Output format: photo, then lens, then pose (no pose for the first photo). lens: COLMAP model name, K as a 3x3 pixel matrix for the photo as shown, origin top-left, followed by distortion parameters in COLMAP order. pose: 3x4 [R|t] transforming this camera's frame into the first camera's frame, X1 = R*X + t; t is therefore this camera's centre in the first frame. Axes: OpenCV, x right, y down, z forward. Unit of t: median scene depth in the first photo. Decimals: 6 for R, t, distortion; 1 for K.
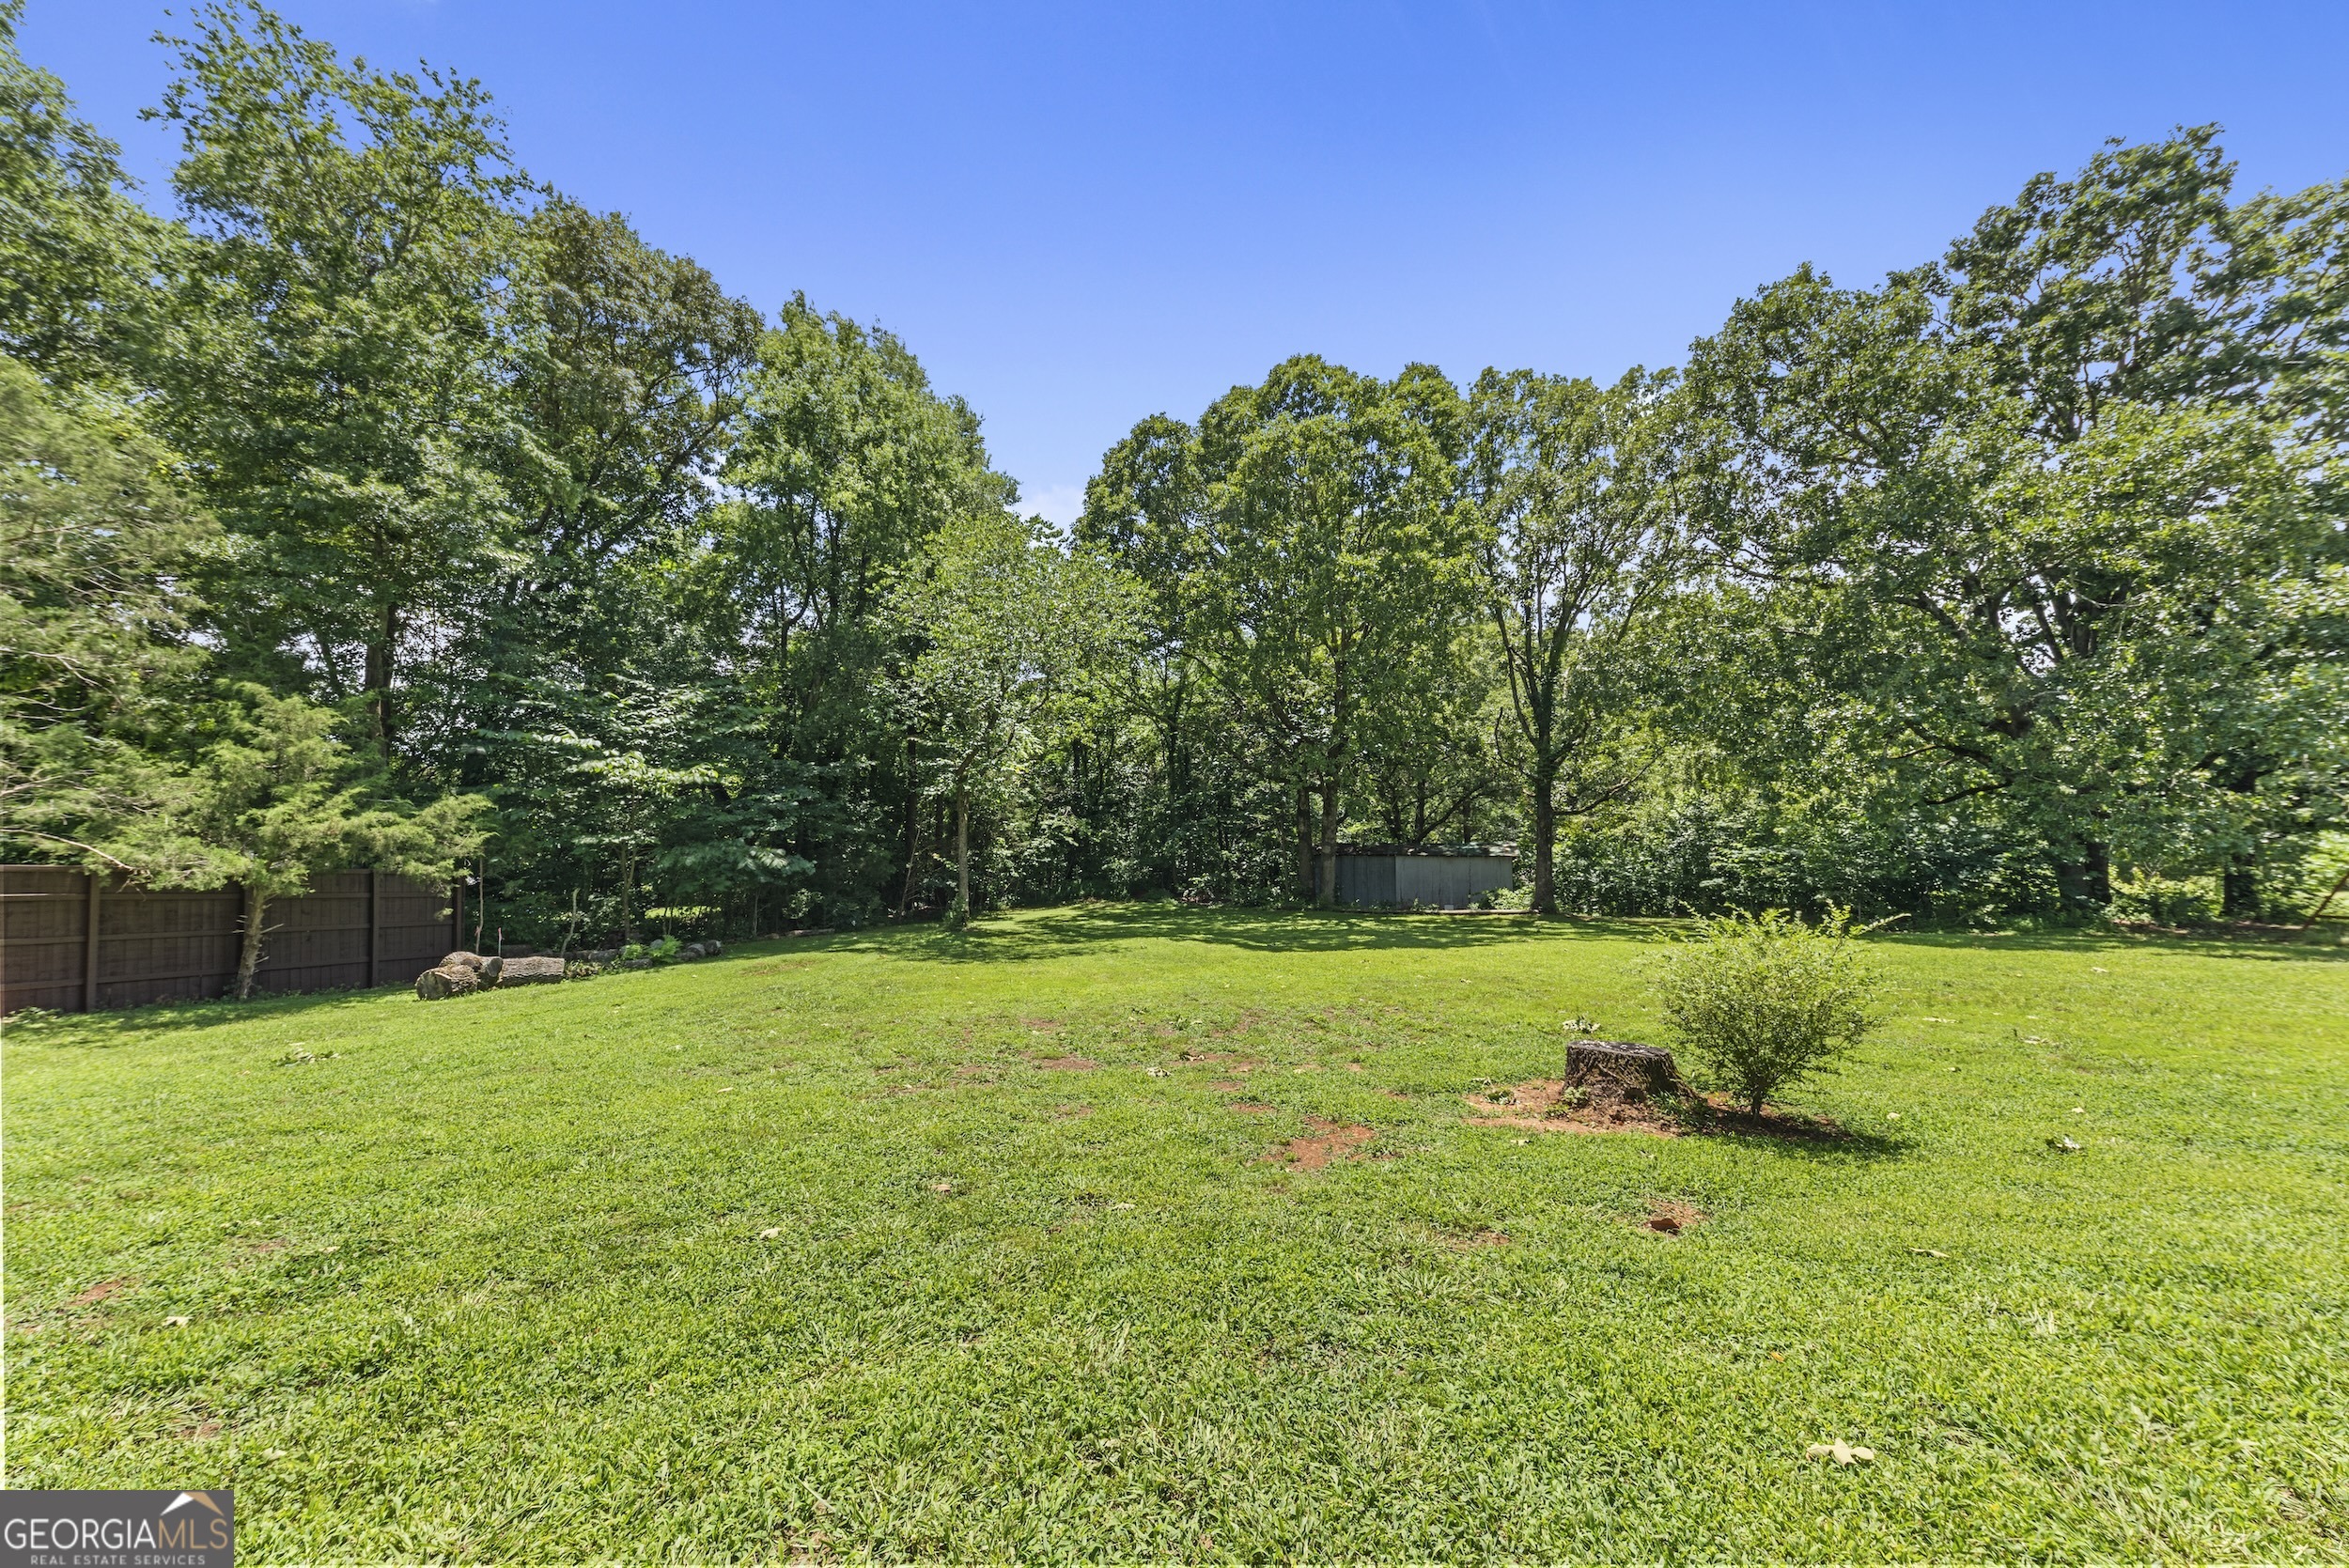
lens RADIAL K [[828.4, 0, 1174.3], [0, 828.4, 779.7], [0, 0, 1]] dist [0.013310, -0.000713]
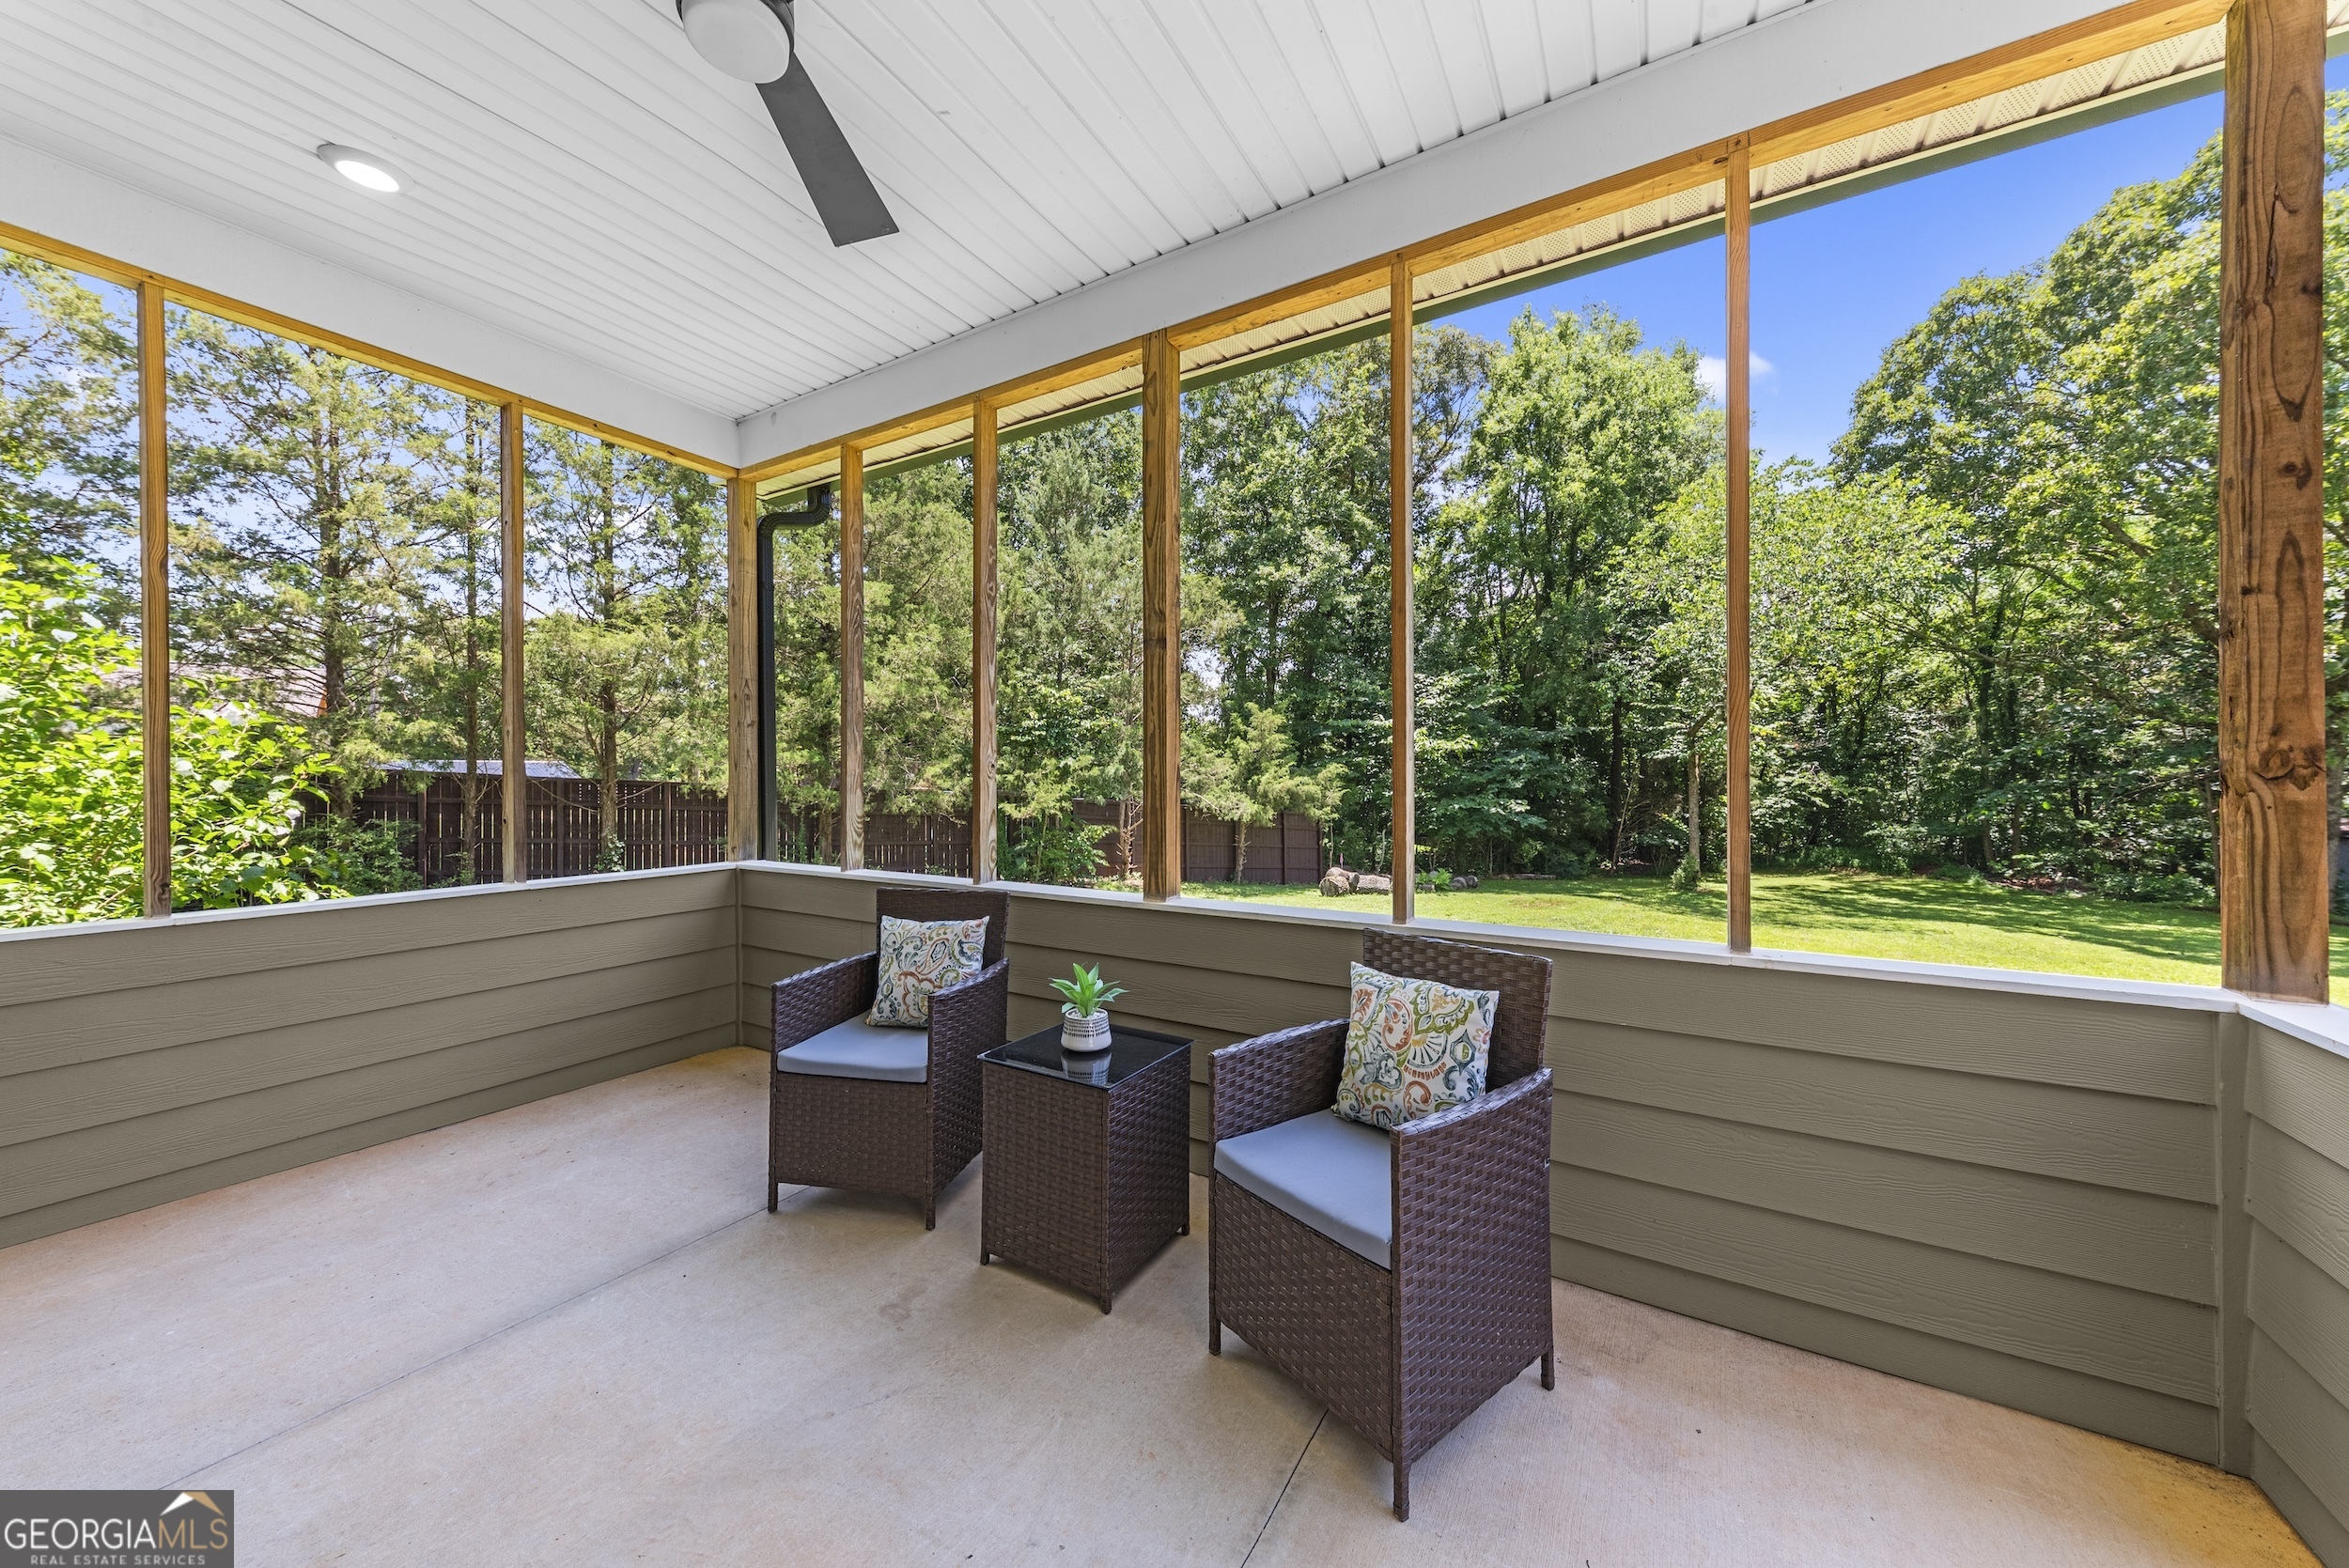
lens RADIAL K [[828.4, 0, 1172.0], [0, 828.4, 769.4], [0, 0, 1]] dist [0.013310, -0.000713]
pose [[0.720950, 0.007059, -0.692951, -0.012380], [0.029227, 0.998749, 0.040582, -0.024519], [0.692371, -0.049510, 0.719841, -0.162593]]
